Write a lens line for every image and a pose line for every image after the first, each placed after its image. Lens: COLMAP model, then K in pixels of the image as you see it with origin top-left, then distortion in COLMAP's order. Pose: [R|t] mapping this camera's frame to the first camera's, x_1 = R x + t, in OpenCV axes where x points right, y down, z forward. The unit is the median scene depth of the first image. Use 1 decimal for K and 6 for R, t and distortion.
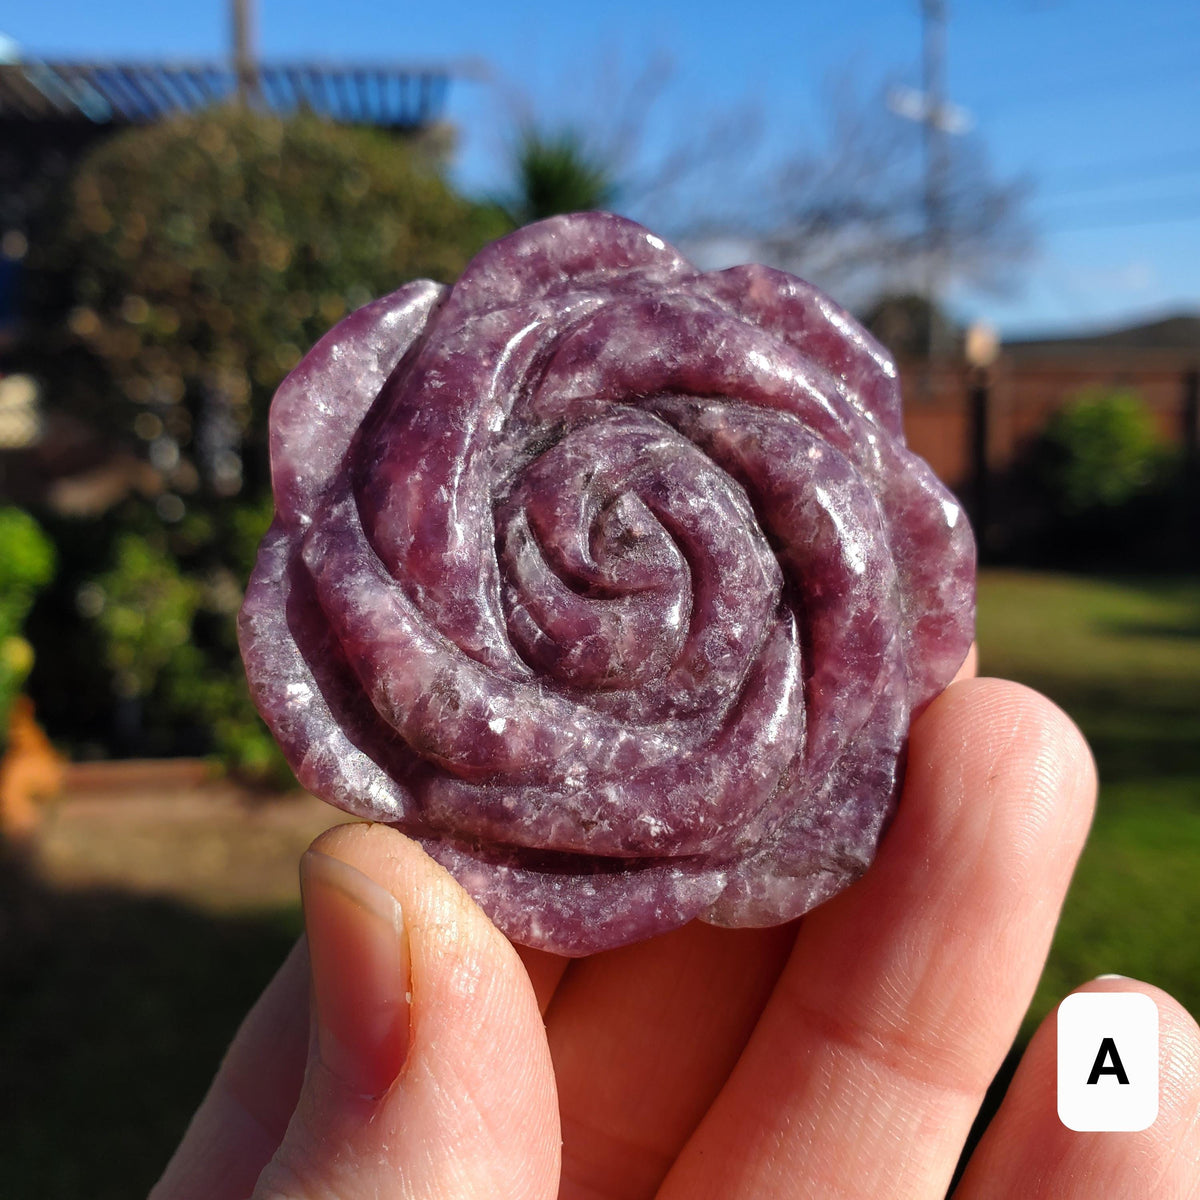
lens RADIAL K [[1391.3, 0, 598.8], [0, 1391.3, 585.5], [0, 0, 1]] dist [-0.000736, -0.439554]
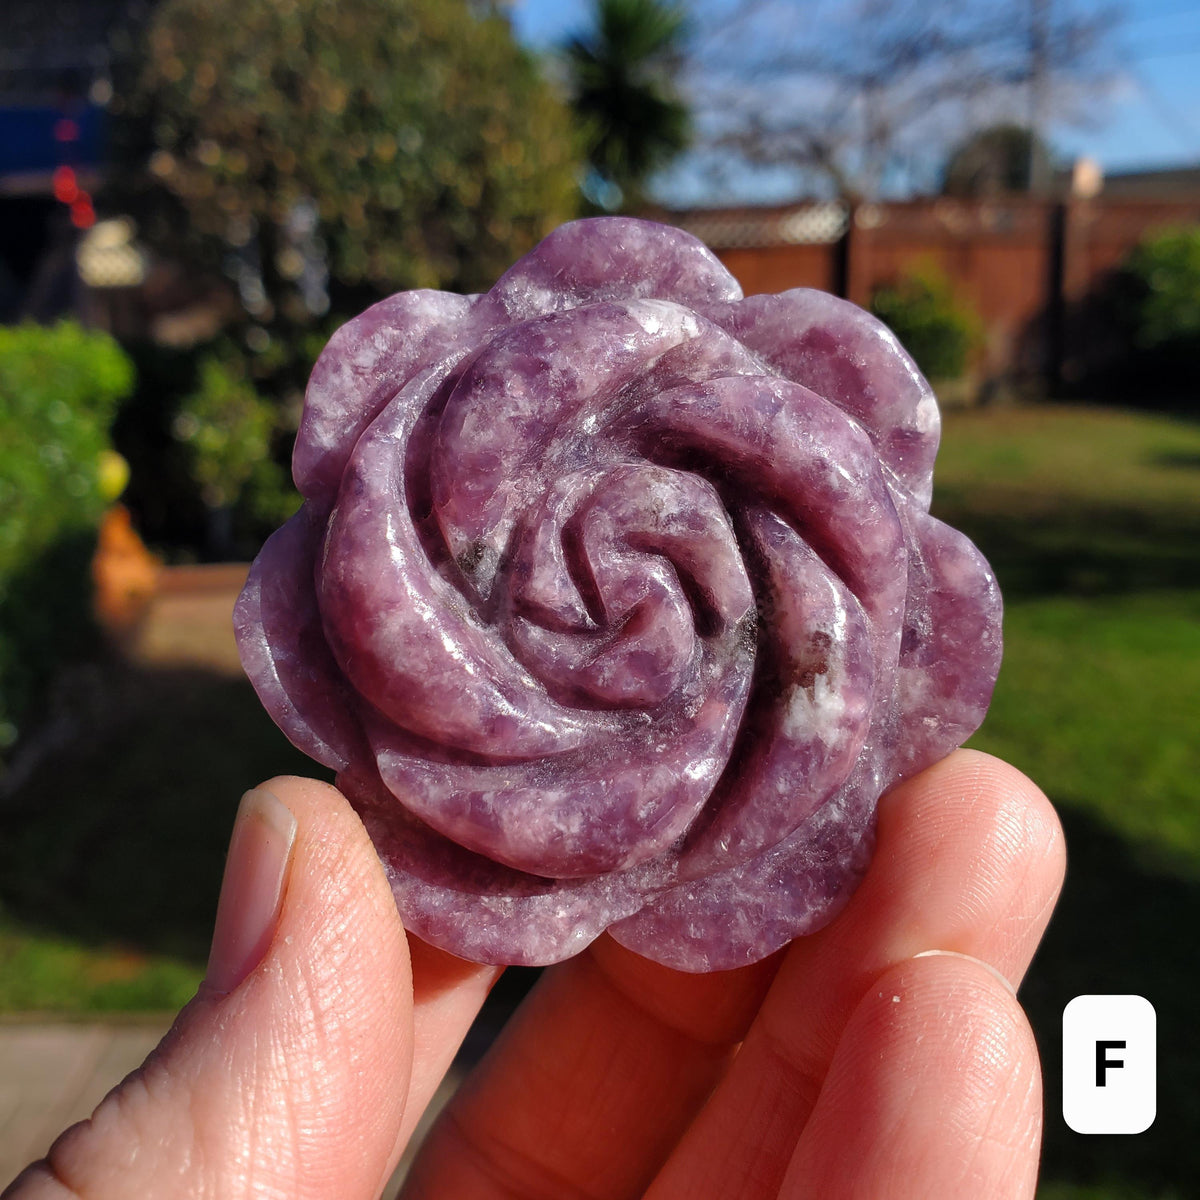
lens RADIAL K [[1422.5, 0, 600.0], [0, 1422.5, 600.0], [0, 0, 1]] dist [-0.054834, -0.070022]
pose [[0.995661, 0.012609, -0.092197, 0.078226], [-0.002135, 0.993612, 0.112834, 0.025857], [0.093031, -0.112147, 0.989327, -0.115773]]
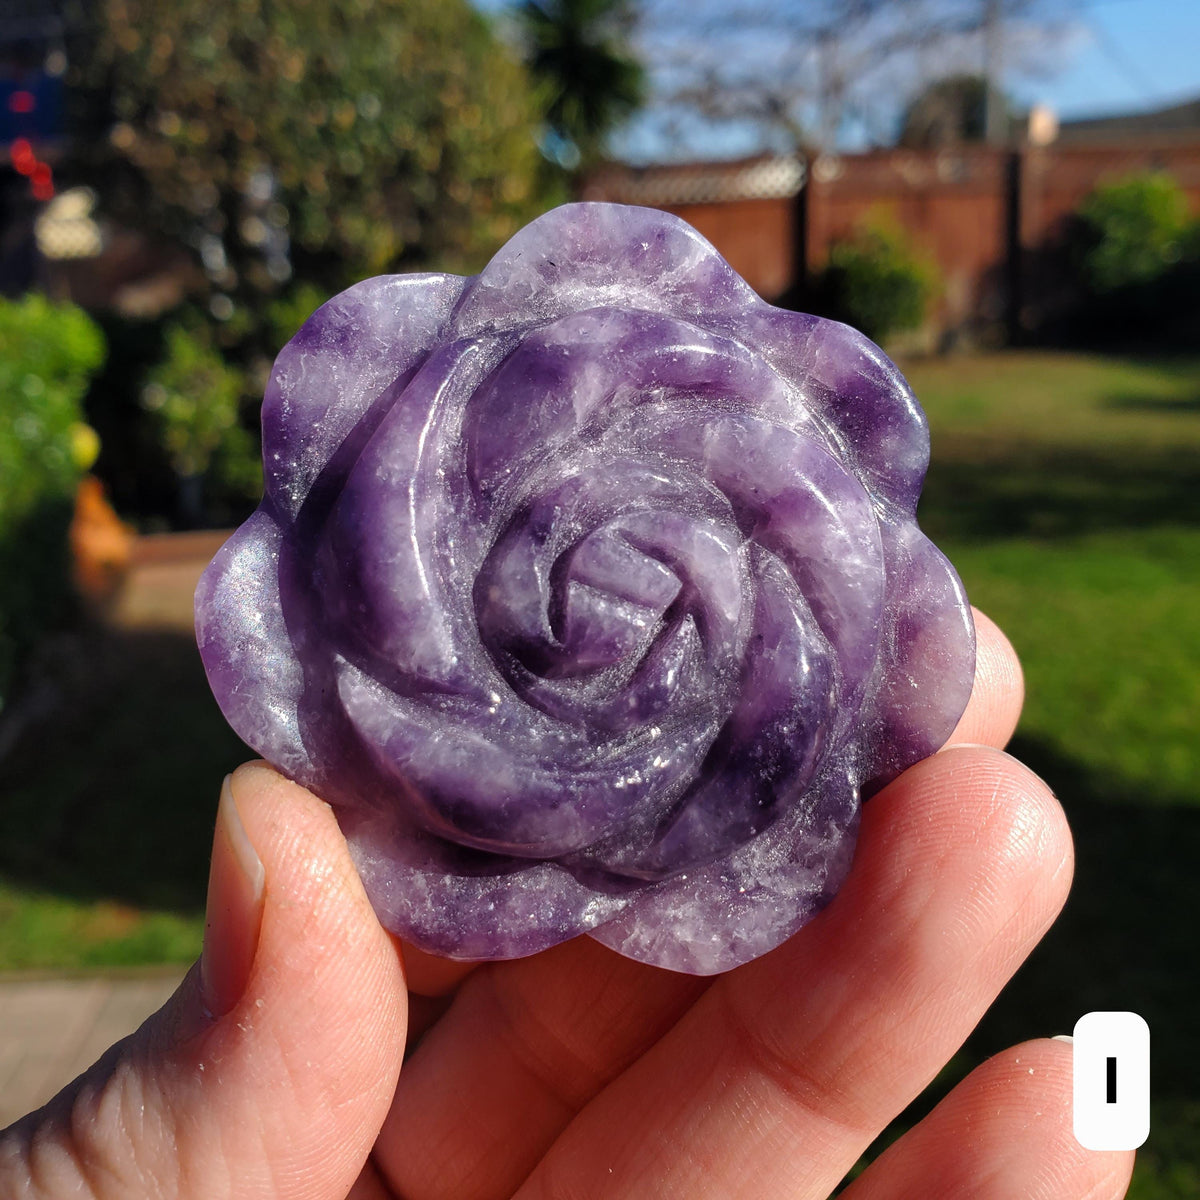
lens RADIAL K [[1438.1, 0, 609.1], [0, 1438.1, 594.6], [0, 0, 1]] dist [-0.105960, 0.080111]
pose [[0.997746, -0.015381, -0.065324, 0.080660], [0.024192, 0.990370, 0.136319, 0.027346], [0.062598, -0.137592, 0.988509, -0.144779]]
